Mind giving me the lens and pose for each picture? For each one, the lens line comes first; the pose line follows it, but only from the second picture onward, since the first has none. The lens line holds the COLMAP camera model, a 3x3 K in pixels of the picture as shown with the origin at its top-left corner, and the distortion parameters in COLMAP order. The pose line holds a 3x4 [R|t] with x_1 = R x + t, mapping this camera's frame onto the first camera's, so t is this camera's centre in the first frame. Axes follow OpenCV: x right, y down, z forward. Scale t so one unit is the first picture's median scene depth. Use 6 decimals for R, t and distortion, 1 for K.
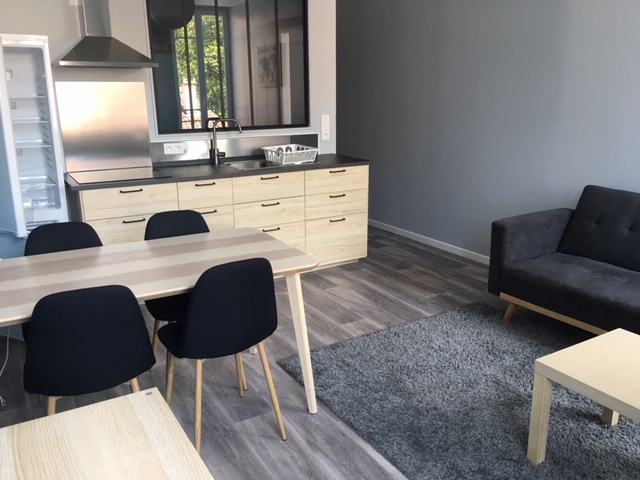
lens RADIAL K [[553.6, 0, 316.7], [0, 553.6, 240.4], [0, 0, 1]] dist [0.097118, -0.110386]
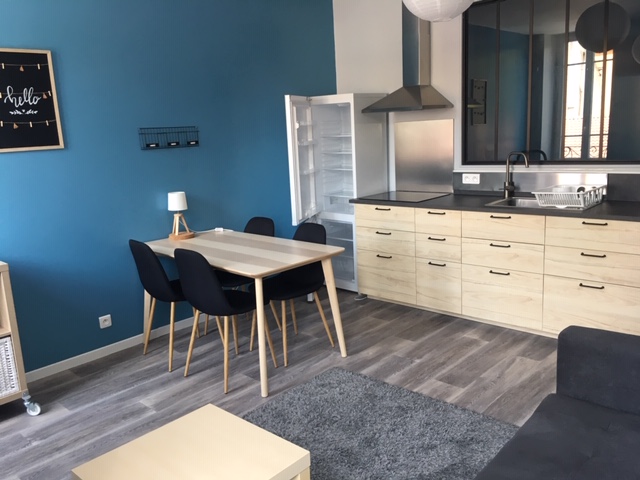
lens RADIAL K [[553.6, 0, 316.7], [0, 553.6, 240.4], [0, 0, 1]] dist [0.097118, -0.110386]
pose [[0.283592, 0.185090, -0.940913, 0.692344], [-0.203586, 0.970450, 0.129539, -0.129383], [0.937085, 0.154821, 0.312894, 0.412409]]
